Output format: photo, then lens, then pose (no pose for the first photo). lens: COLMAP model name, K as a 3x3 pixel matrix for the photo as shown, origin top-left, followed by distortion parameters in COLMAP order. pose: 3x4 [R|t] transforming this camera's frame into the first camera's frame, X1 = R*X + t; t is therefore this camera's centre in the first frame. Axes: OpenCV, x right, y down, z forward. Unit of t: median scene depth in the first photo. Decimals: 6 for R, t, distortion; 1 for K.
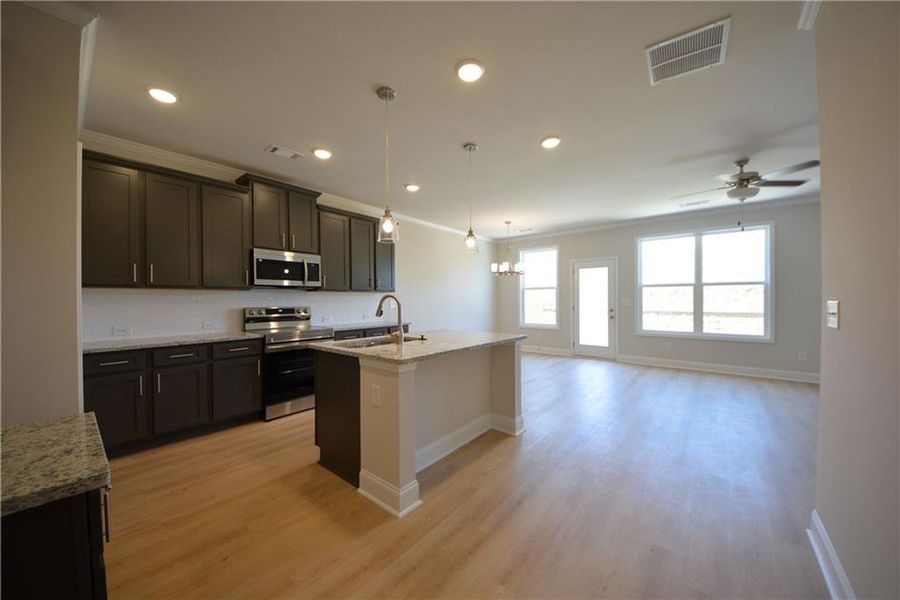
lens RADIAL K [[319.2, 0, 439.2], [0, 319.2, 302.1], [0, 0, 1]] dist [0.002345, -0.005570]
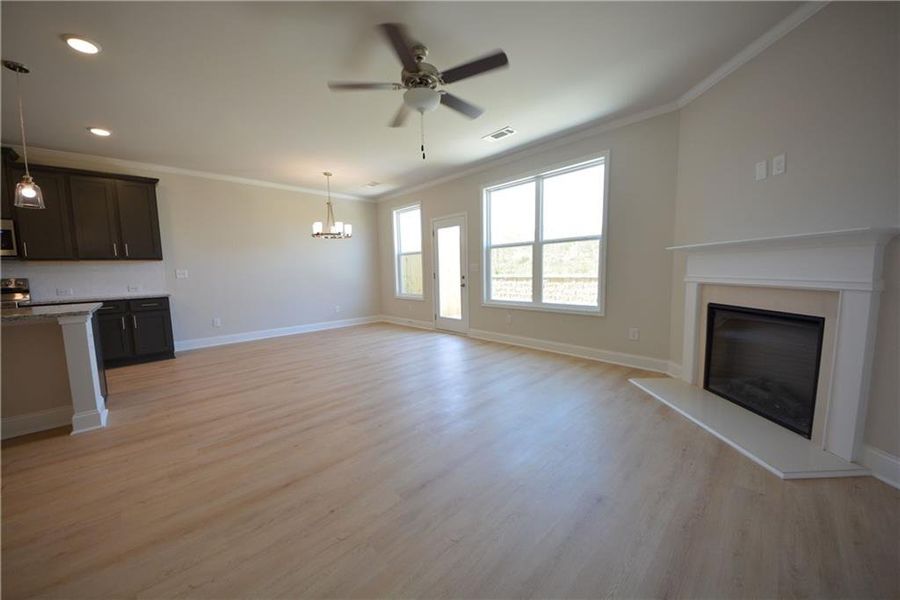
lens RADIAL K [[319.2, 0, 449.9], [0, 319.2, 304.0], [0, 0, 1]] dist [0.002345, -0.005570]
pose [[0.995747, -0.007144, -0.091858, 0.890337], [0.016100, 0.995141, 0.097137, 0.020764], [0.090717, -0.098202, 0.991023, 0.234770]]
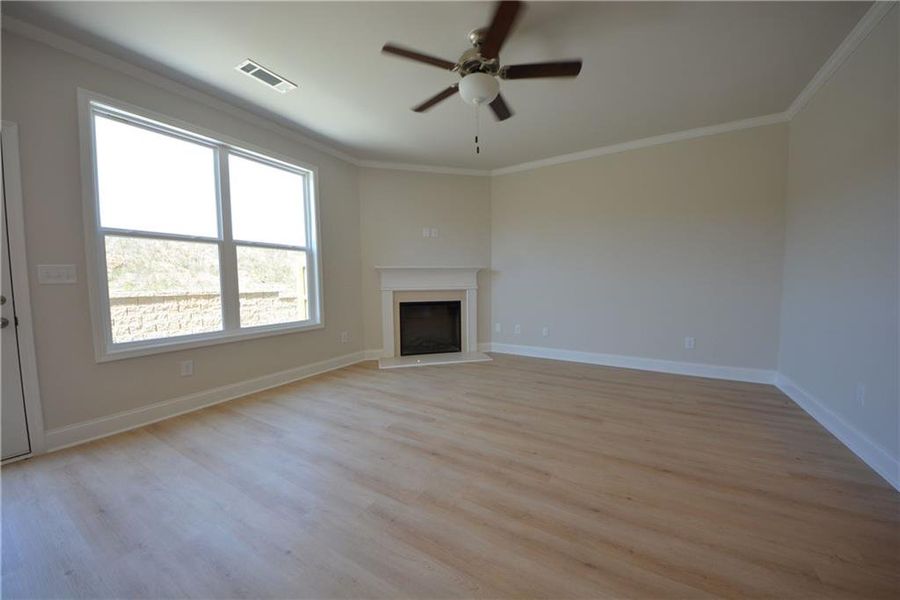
lens RADIAL K [[319.2, 0, 450.0], [0, 319.2, 301.0], [0, 0, 1]] dist [0.002345, -0.005570]
pose [[-0.173700, -0.052928, 0.983375, 0.272429], [0.019251, 0.998181, 0.057126, 0.027901], [-0.984610, 0.028854, -0.172365, 0.965137]]
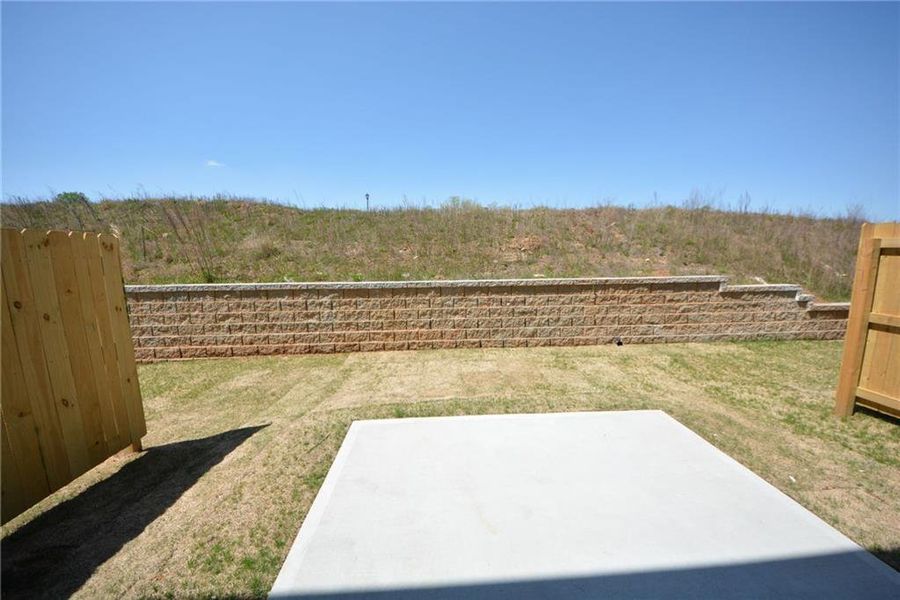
lens RADIAL K [[319.2, 0, 448.4], [0, 319.2, 300.3], [0, 0, 1]] dist [0.002345, -0.005570]
pose [[0.731817, -0.093158, 0.675104, 0.863658], [0.010899, 0.992086, 0.125084, -0.047581], [-0.681414, -0.084180, 0.727041, 1.587004]]
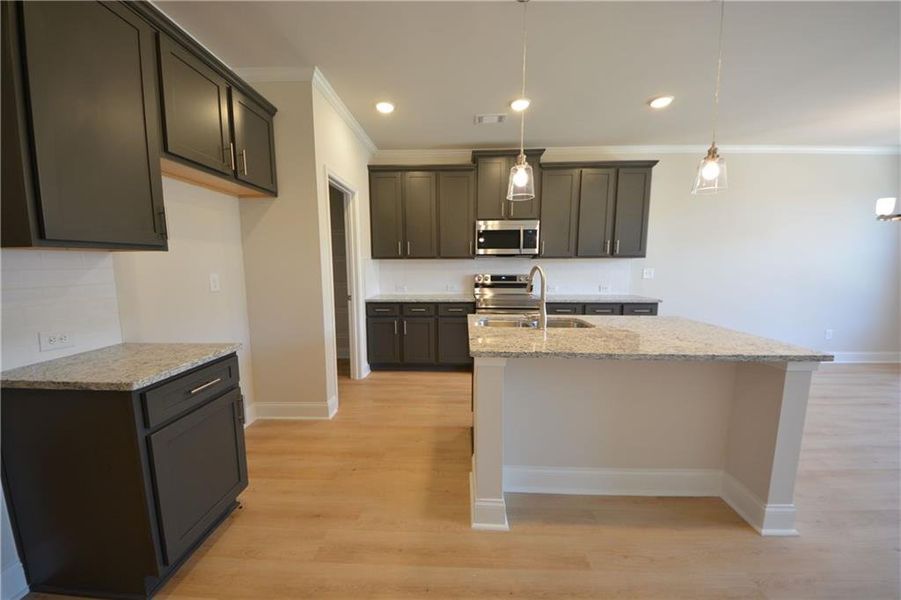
lens RADIAL K [[307.7, 0, 446.5], [0, 307.7, 304.4], [0, 0, 1]] dist [-0.006114, -0.000154]
pose [[0.616375, 0.100466, -0.781018, 0.186671], [-0.005997, 0.992398, 0.122924, -0.009819], [0.787430, -0.071084, 0.612291, 0.216506]]
